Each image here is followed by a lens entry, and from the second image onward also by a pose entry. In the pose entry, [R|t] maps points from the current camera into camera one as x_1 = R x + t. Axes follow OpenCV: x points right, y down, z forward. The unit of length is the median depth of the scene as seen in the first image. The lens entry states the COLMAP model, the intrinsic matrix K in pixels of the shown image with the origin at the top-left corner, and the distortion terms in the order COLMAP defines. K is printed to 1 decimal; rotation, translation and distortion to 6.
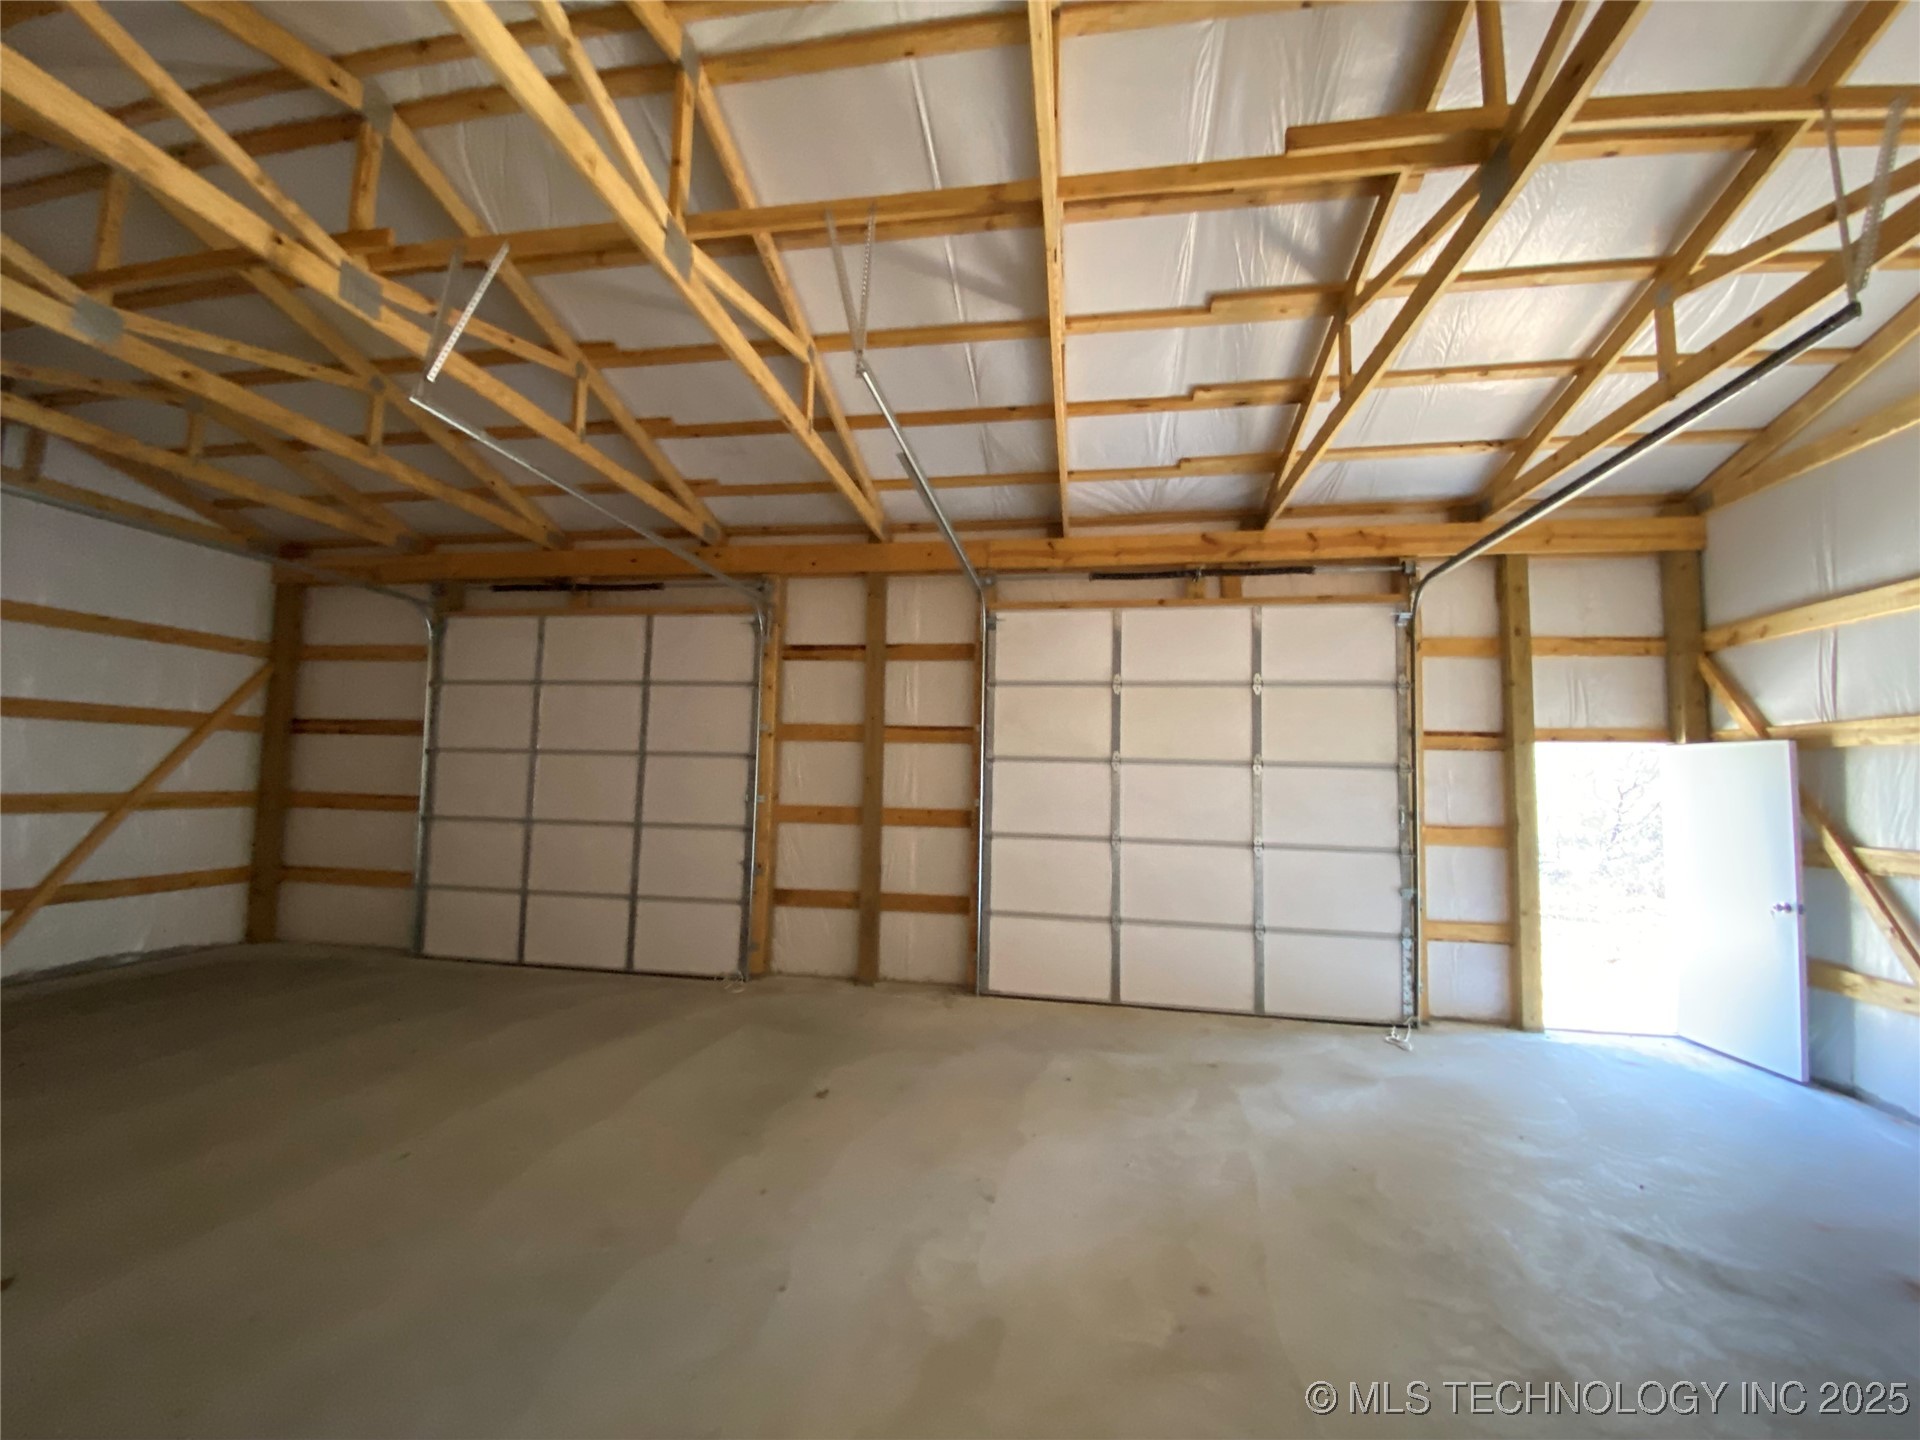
lens RADIAL K [[762.0, 0, 953.2], [0, 762.0, 734.3], [0, 0, 1]] dist [0.004441, -0.009939]
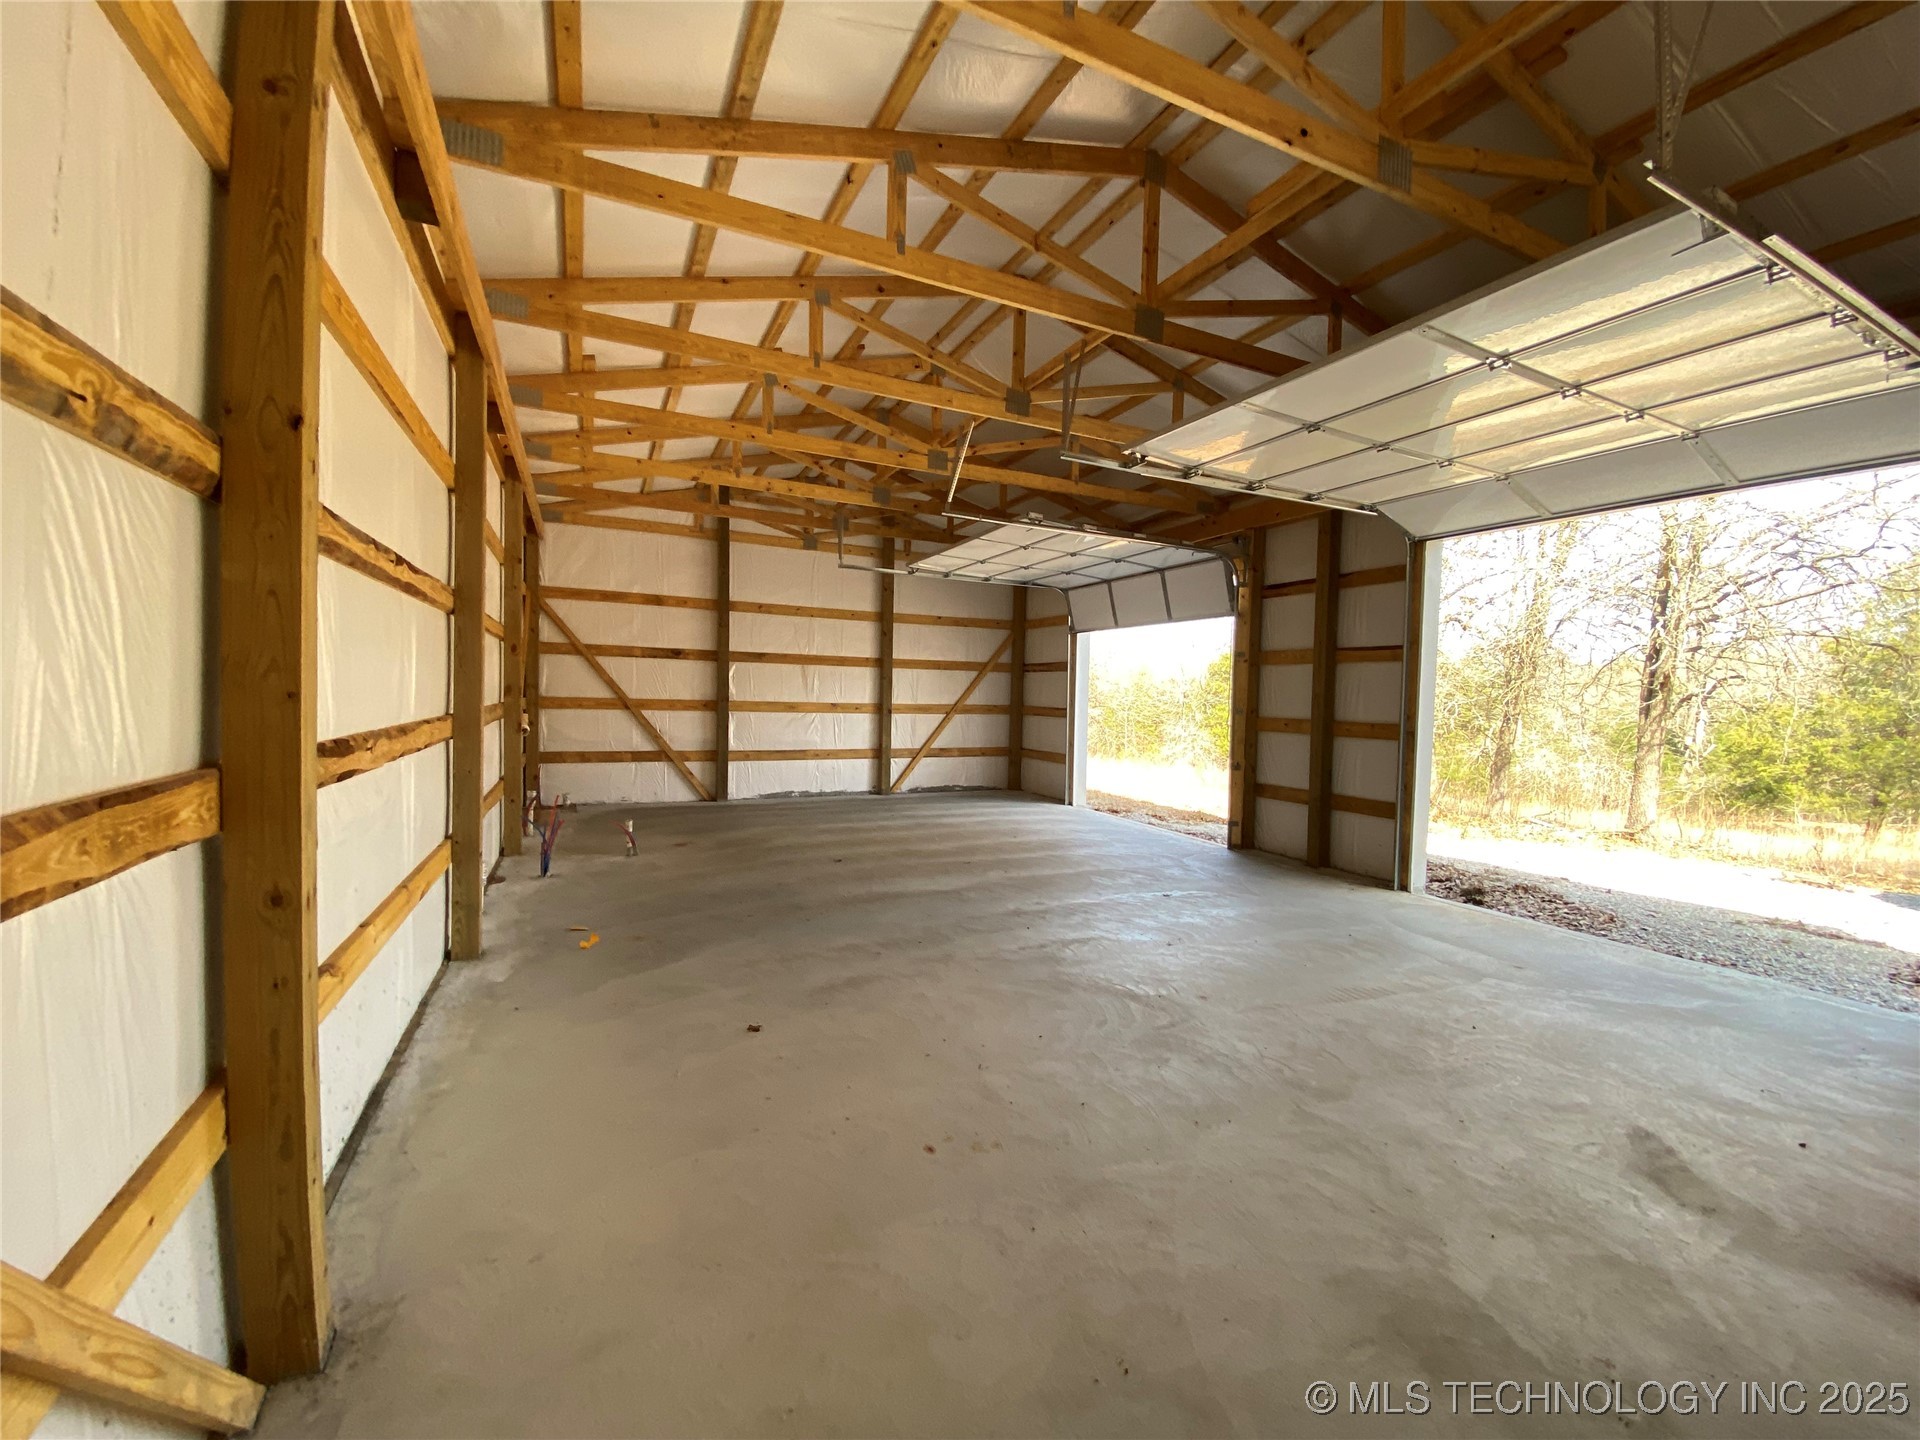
lens RADIAL K [[762.0, 0, 958.6], [0, 762.0, 723.4], [0, 0, 1]] dist [0.004441, -0.009939]
pose [[0.568548, 0.024141, -0.822296, 0.527615], [0.036552, 0.997841, 0.054568, 0.017987], [0.821838, -0.061081, 0.566438, -0.107451]]
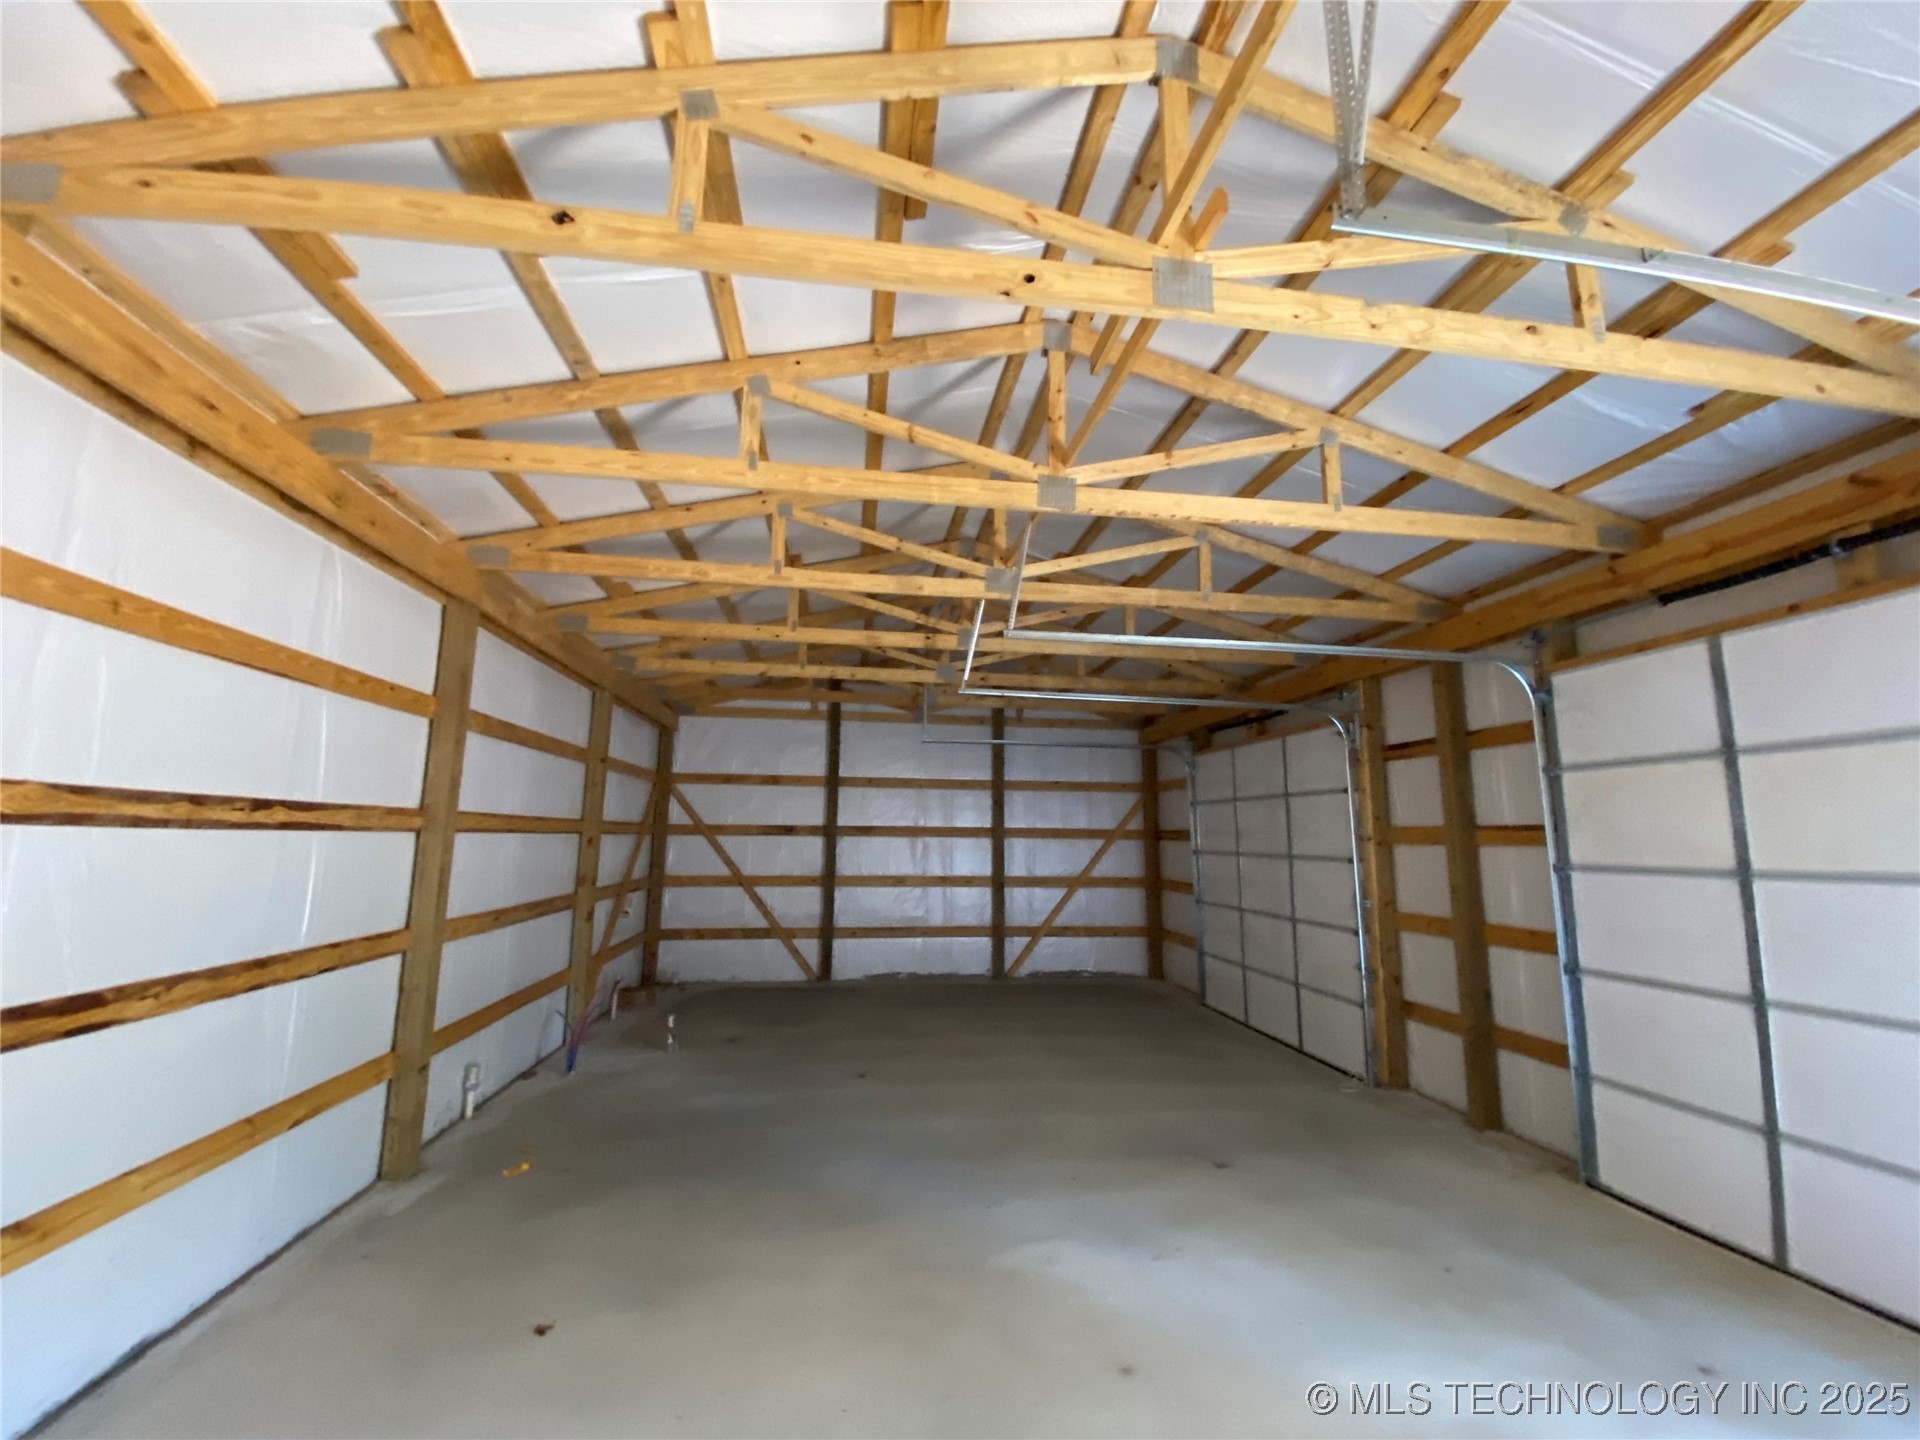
lens RADIAL K [[762.0, 0, 959.0], [0, 762.0, 728.4], [0, 0, 1]] dist [0.004441, -0.009939]
pose [[0.301027, -0.153432, -0.941191, 0.573799], [0.050373, 0.988152, -0.144977, -0.024340], [0.952284, -0.003769, 0.305190, 0.175105]]
